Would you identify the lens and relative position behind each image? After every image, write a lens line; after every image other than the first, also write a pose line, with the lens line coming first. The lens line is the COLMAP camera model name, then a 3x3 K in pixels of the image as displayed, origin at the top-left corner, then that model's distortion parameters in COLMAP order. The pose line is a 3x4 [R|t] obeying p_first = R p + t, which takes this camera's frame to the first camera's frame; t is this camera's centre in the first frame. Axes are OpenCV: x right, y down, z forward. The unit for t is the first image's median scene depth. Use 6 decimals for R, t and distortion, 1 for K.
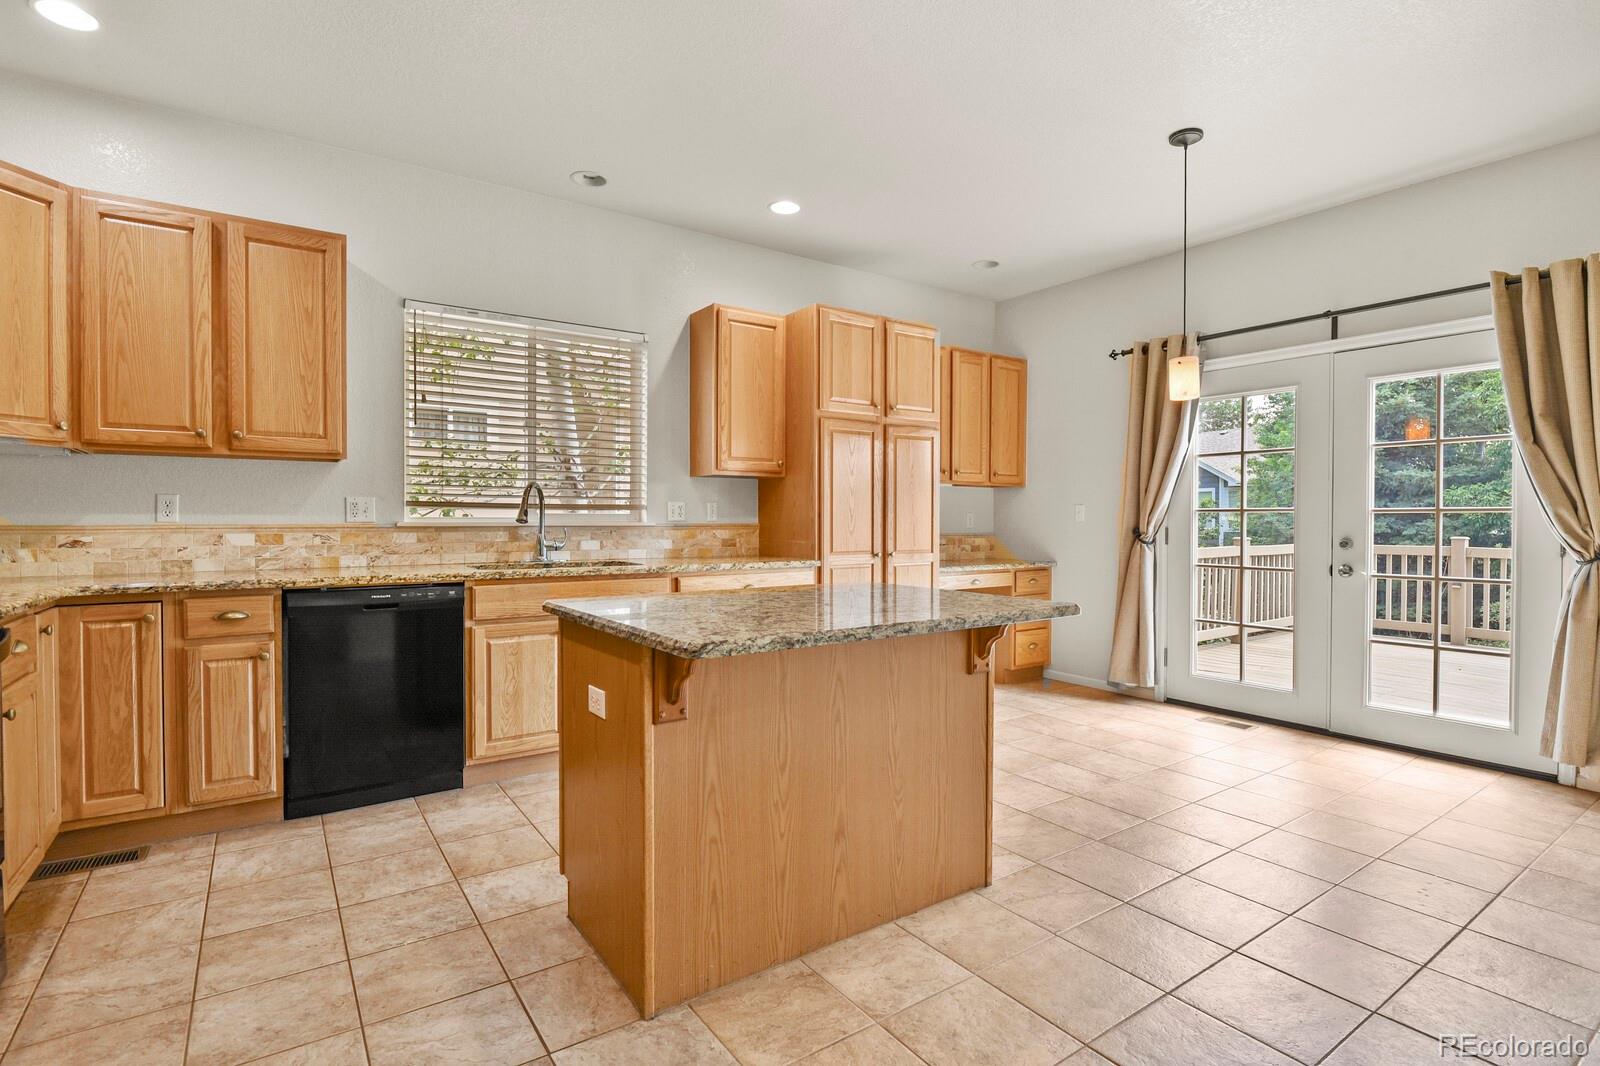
lens RADIAL K [[778.1, 0, 803.6], [0, 778.1, 529.2], [0, 0, 1]] dist [-0.008869, -0.004974]
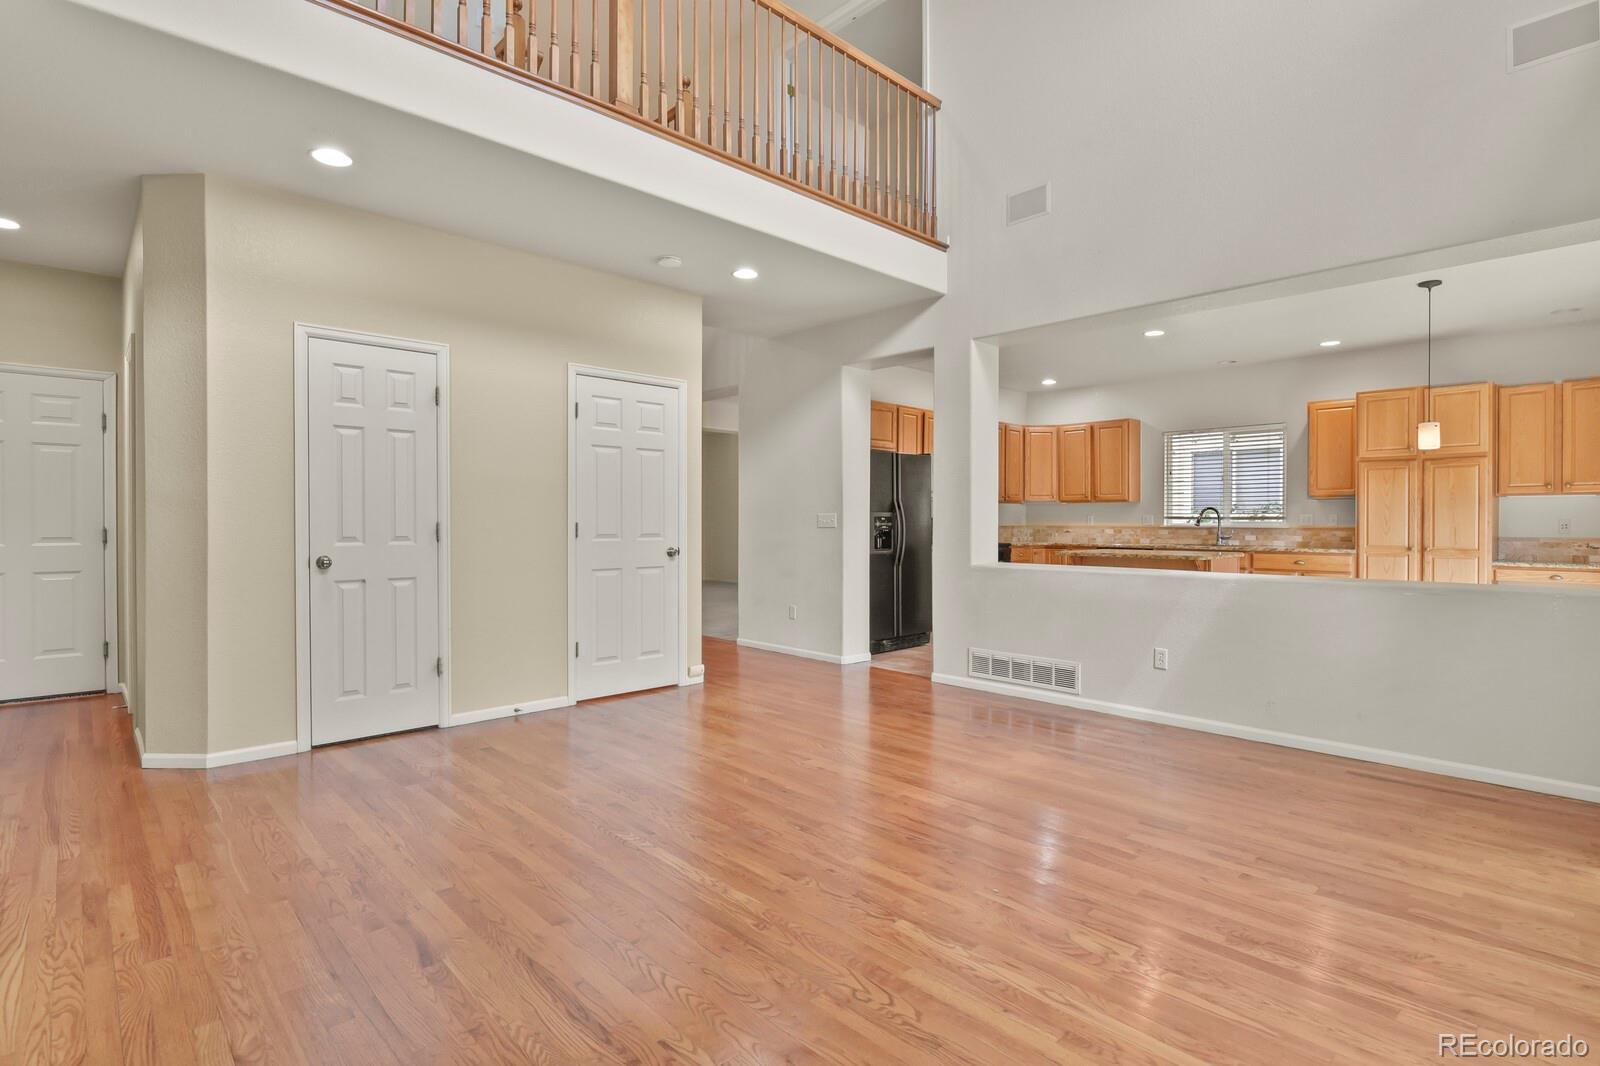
lens RADIAL K [[778.1, 0, 813.6], [0, 778.1, 531.0], [0, 0, 1]] dist [-0.008869, -0.004974]
pose [[0.155693, 0.009113, -0.987763, 1.542865], [-0.015976, 0.999850, 0.006707, 0.008606], [0.987676, 0.014736, 0.155816, -0.402592]]
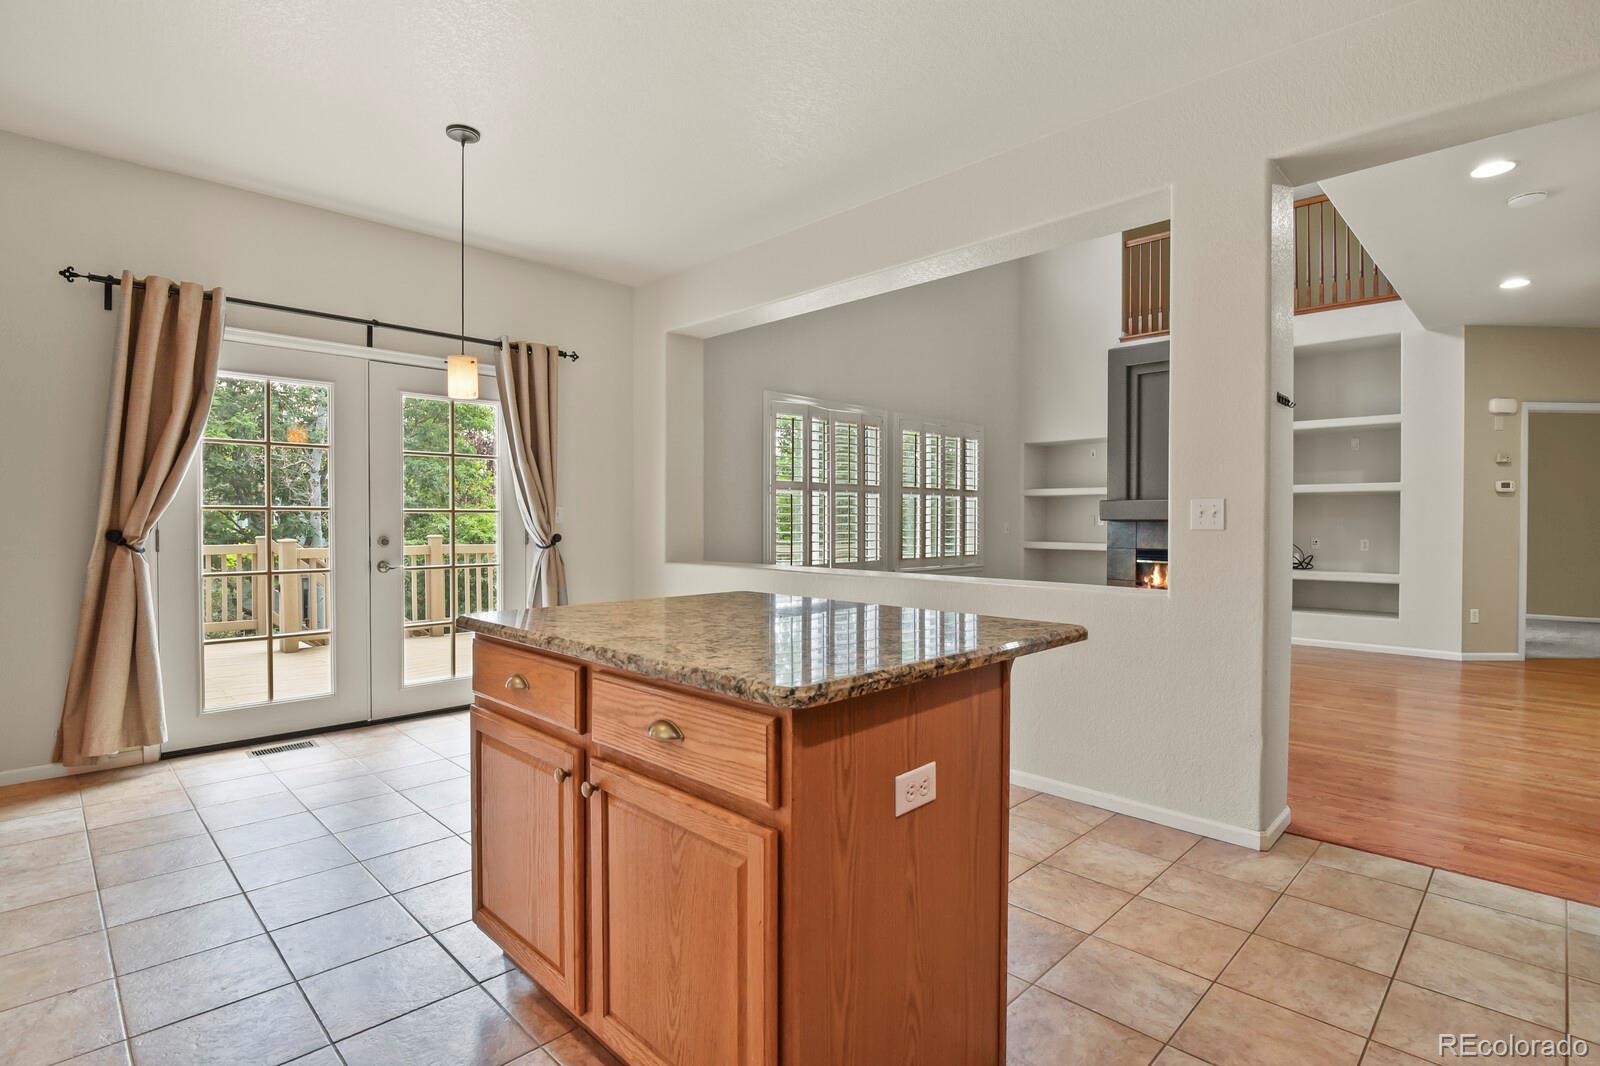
lens RADIAL K [[778.1, 0, 811.6], [0, 778.1, 528.1], [0, 0, 1]] dist [-0.008869, -0.004974]
pose [[-0.185973, -0.013266, 0.982465, -0.472610], [0.010316, 0.999827, 0.015453, -0.009992], [-0.982501, 0.013009, -0.185804, 0.624125]]
